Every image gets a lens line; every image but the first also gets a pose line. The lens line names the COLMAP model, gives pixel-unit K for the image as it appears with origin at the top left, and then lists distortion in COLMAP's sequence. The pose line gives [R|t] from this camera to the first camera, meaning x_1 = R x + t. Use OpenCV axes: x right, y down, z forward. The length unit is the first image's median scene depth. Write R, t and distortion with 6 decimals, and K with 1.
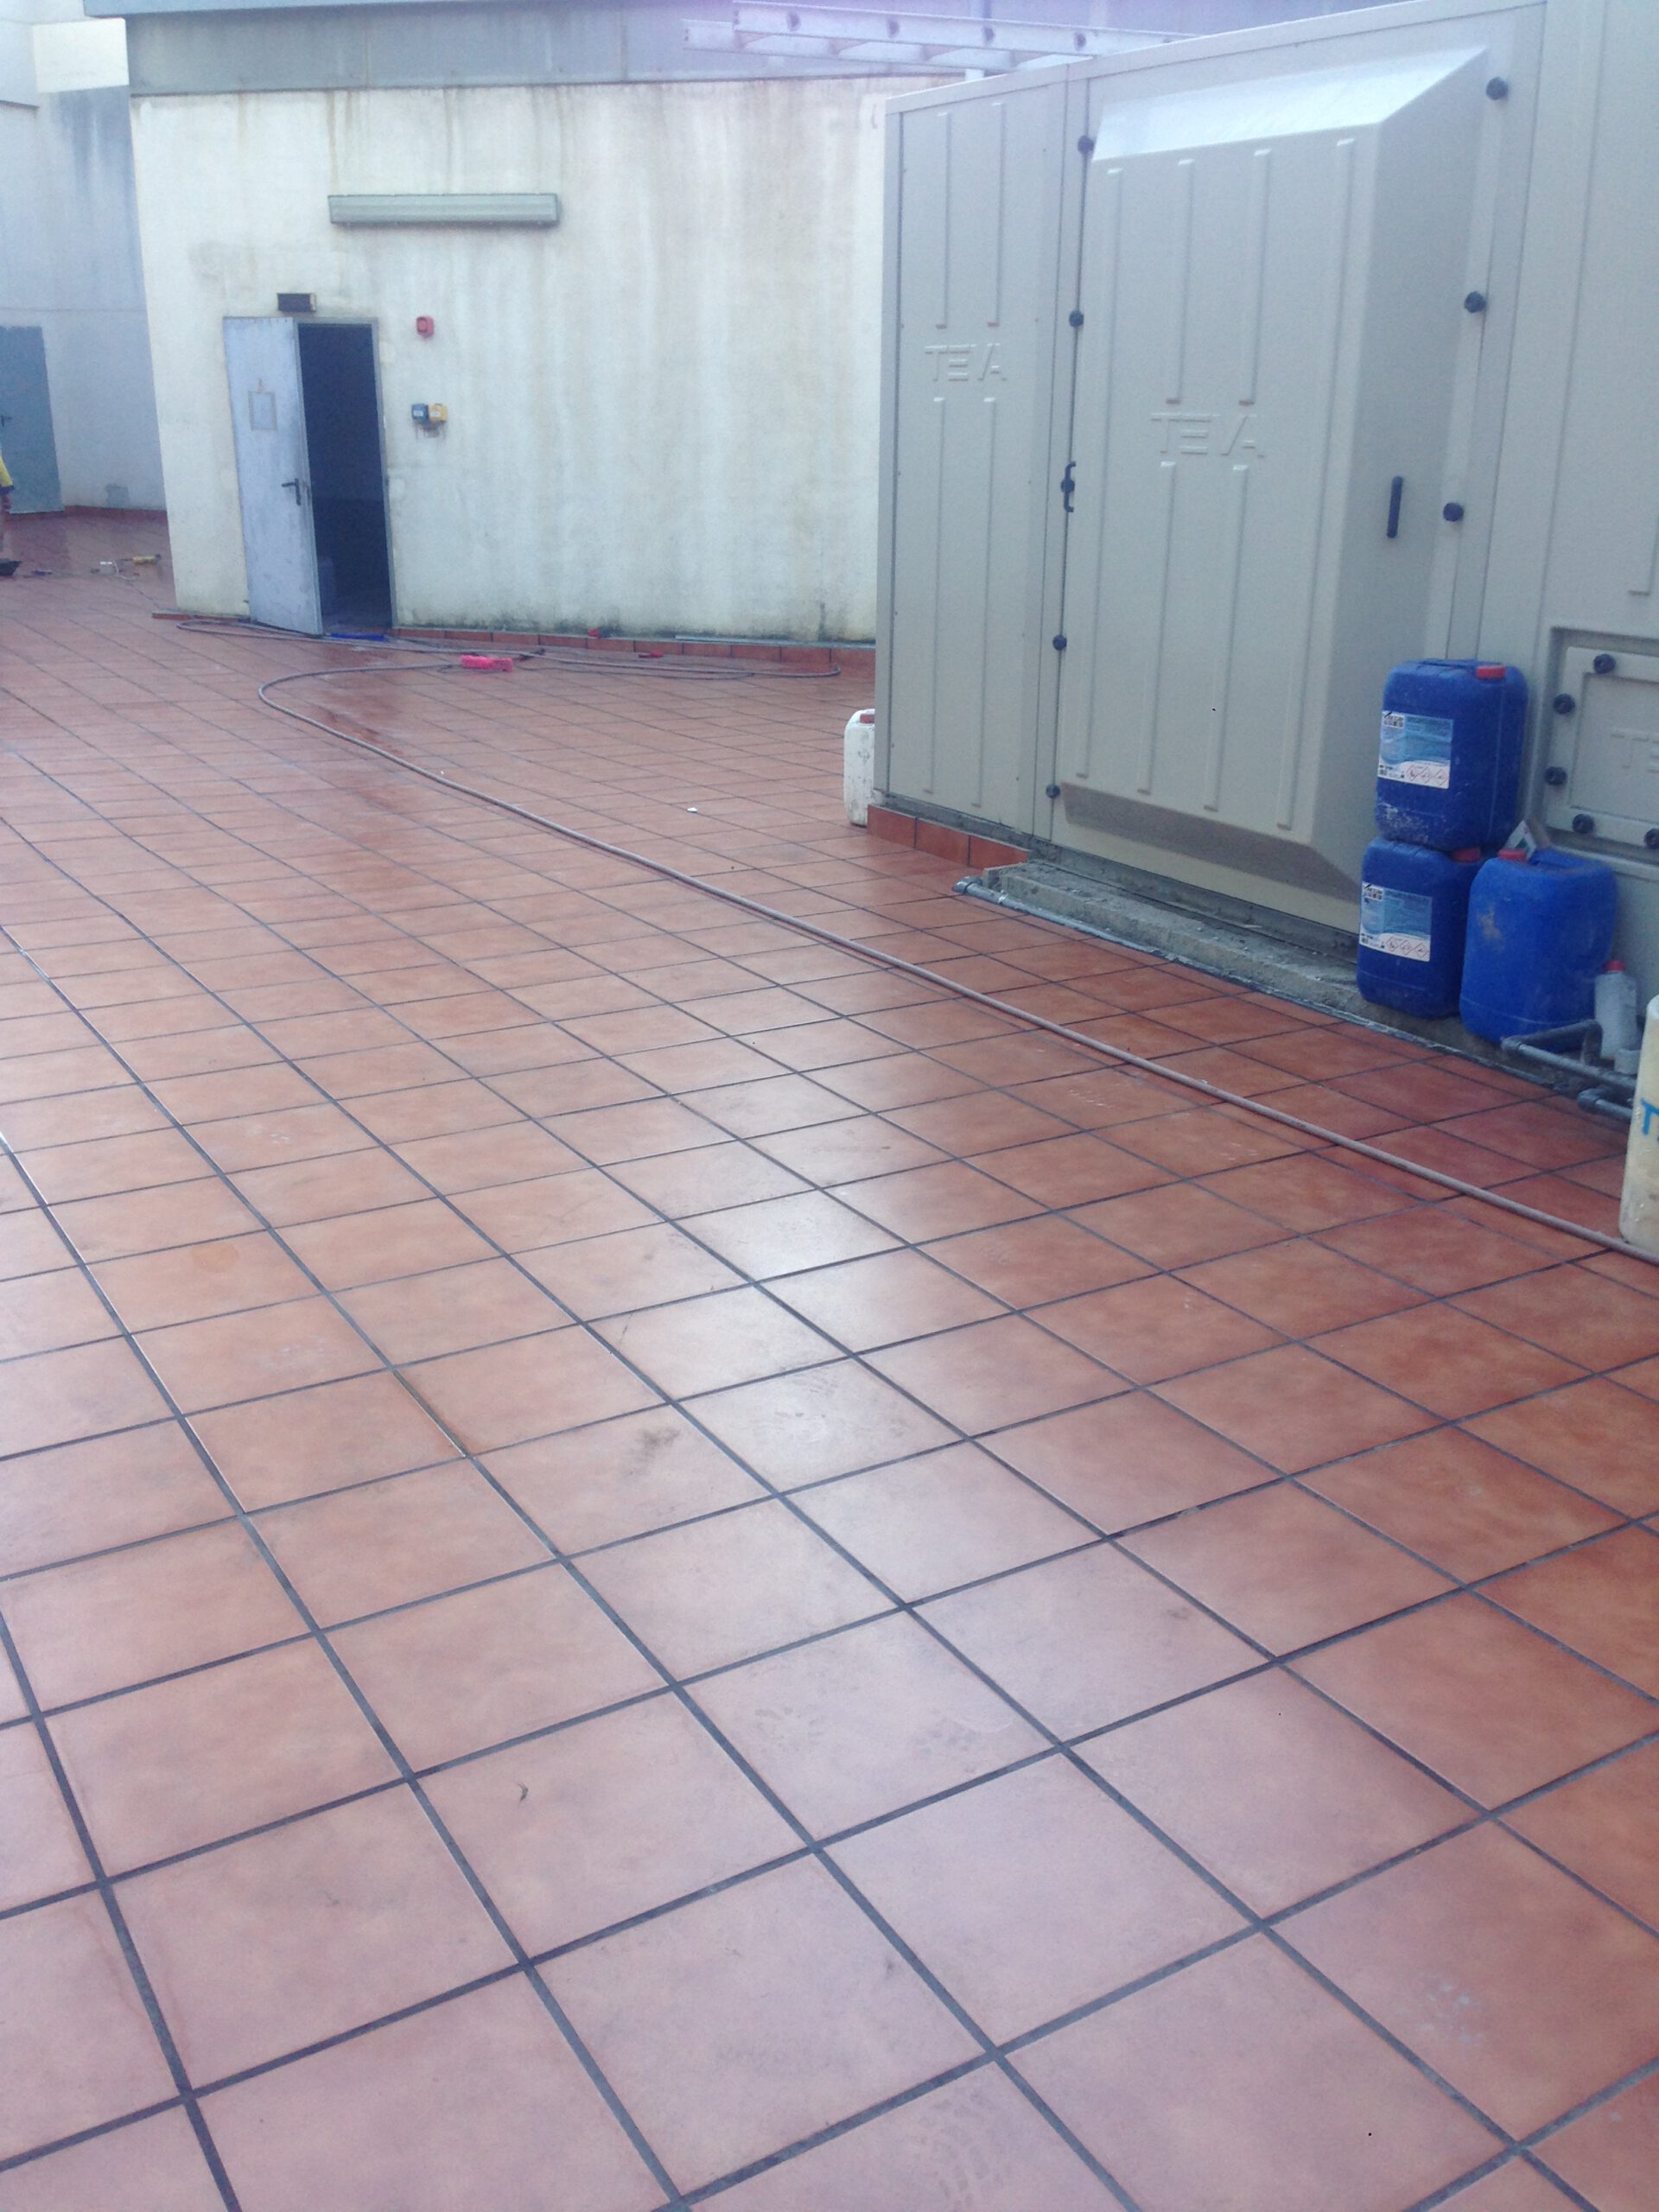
lens RADIAL K [[2102.3, 0, 829.5], [0, 2102.3, 1106.0], [0, 0, 1]] dist [0.201155, -0.593043]
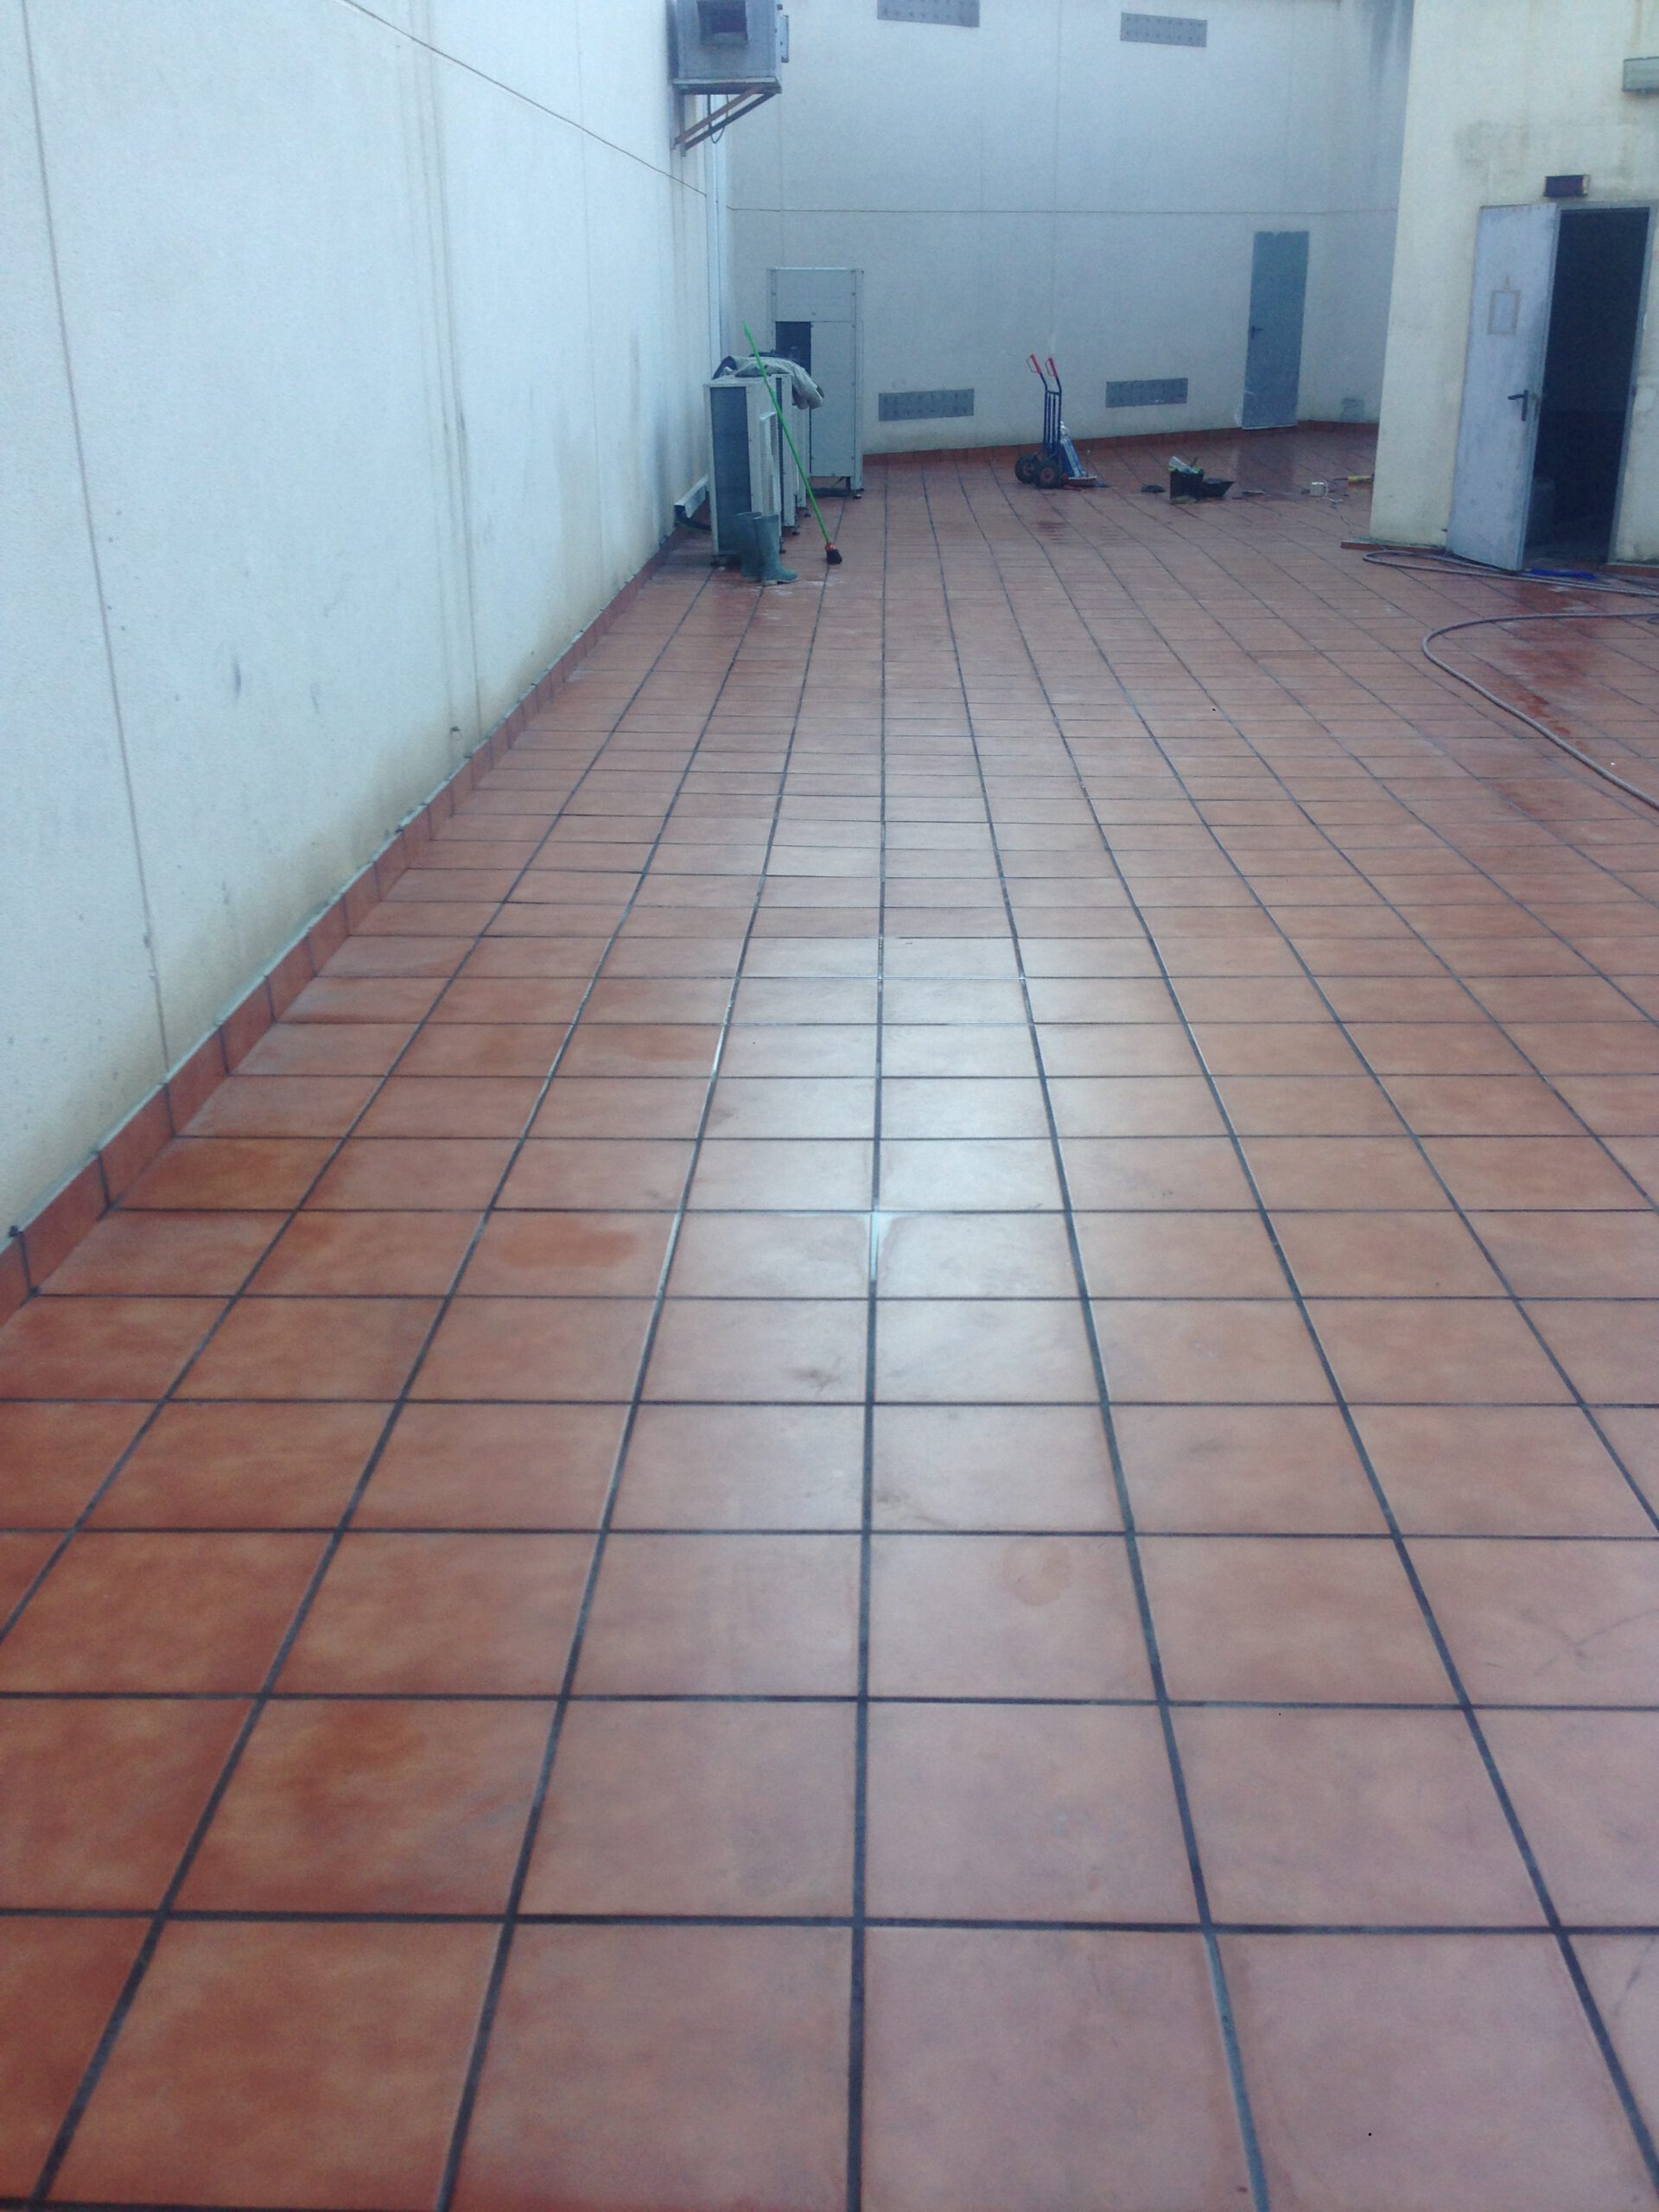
lens RADIAL K [[1931.3, 0, 829.5], [0, 1931.3, 1106.0], [0, 0, 1]] dist [0.081814, -0.149947]
pose [[0.833870, 0.175899, -0.523183, -0.019170], [-0.140105, 0.984271, 0.107617, -0.059102], [0.533883, -0.016438, 0.845398, 0.192938]]
